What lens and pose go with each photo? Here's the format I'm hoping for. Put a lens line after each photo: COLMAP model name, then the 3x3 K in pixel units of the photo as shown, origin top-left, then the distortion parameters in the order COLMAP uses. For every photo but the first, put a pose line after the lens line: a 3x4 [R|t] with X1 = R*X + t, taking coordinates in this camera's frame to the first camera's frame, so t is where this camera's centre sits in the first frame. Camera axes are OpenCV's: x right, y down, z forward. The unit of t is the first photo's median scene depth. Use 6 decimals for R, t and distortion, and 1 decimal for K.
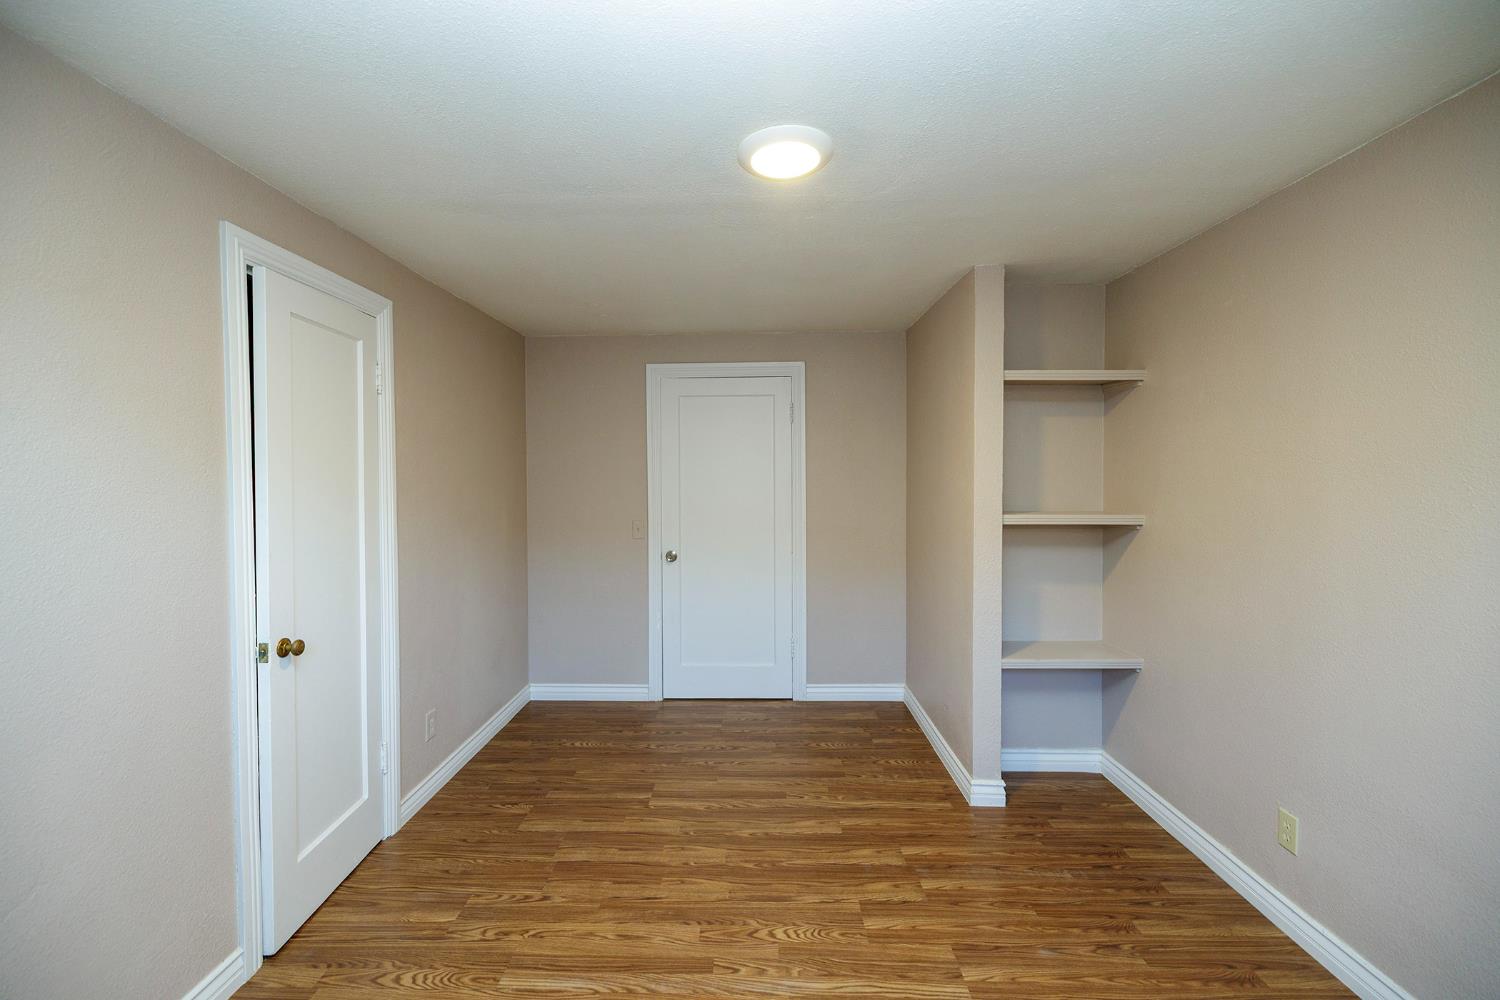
lens RADIAL K [[607.0, 0, 746.2], [0, 607.0, 495.8], [0, 0, 1]] dist [0.008568, 0.000104]
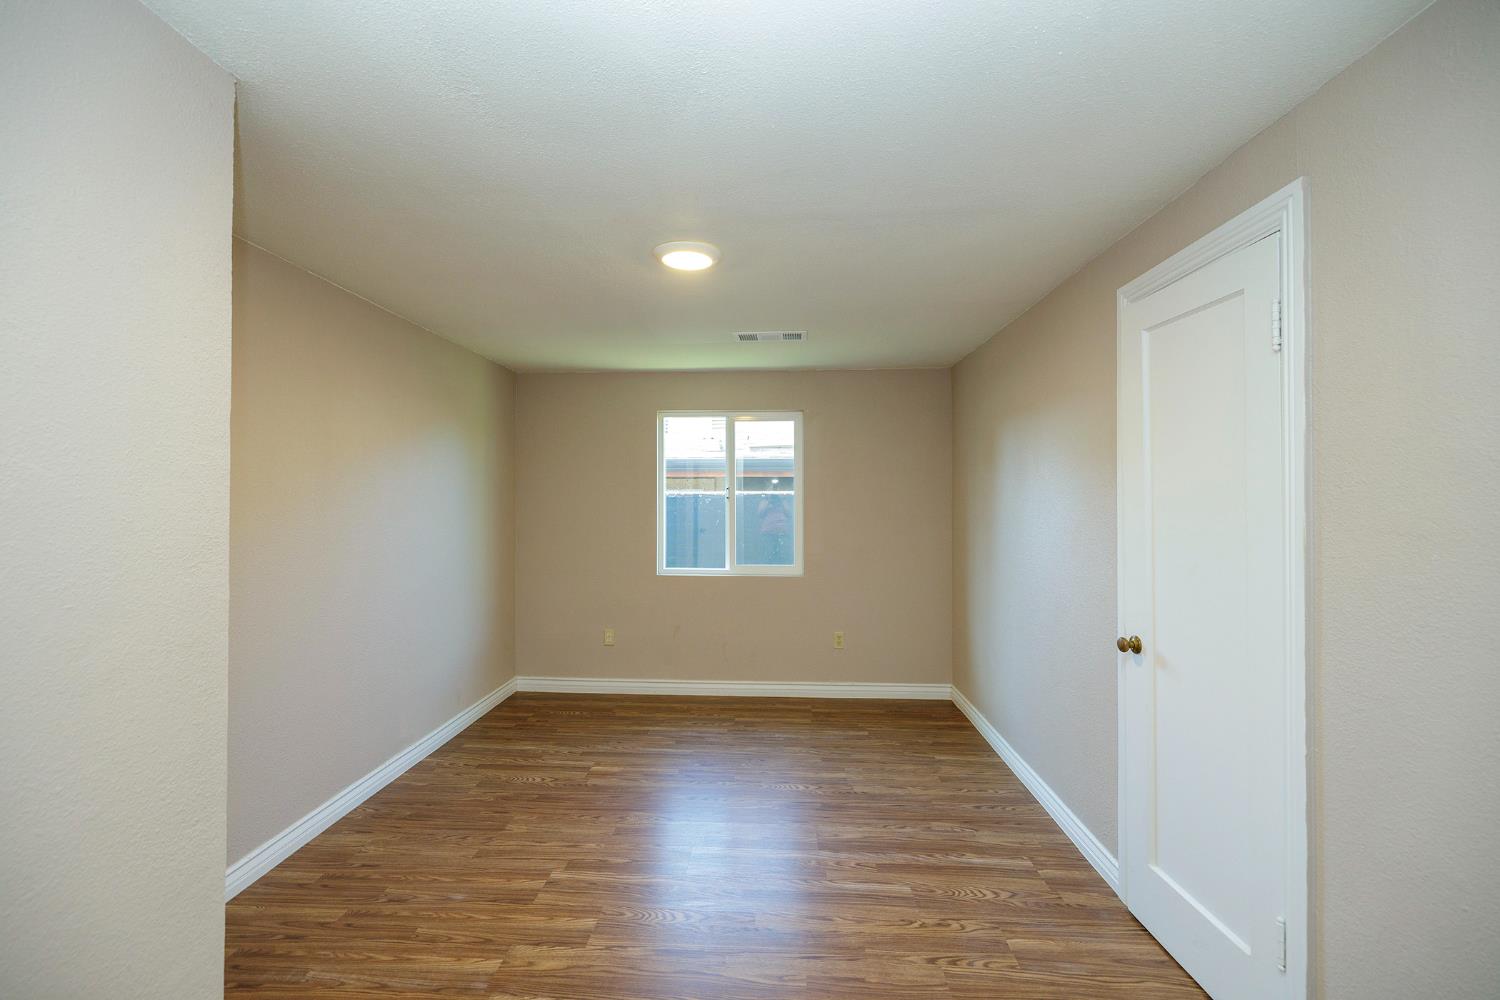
lens RADIAL K [[607.0, 0, 745.0], [0, 607.0, 496.5], [0, 0, 1]] dist [0.008568, 0.000104]
pose [[-0.999501, 0.001470, 0.031561, -0.091374], [0.002117, 0.999788, 0.020471, -0.038297], [-0.031524, 0.020527, -0.999292, 1.997513]]
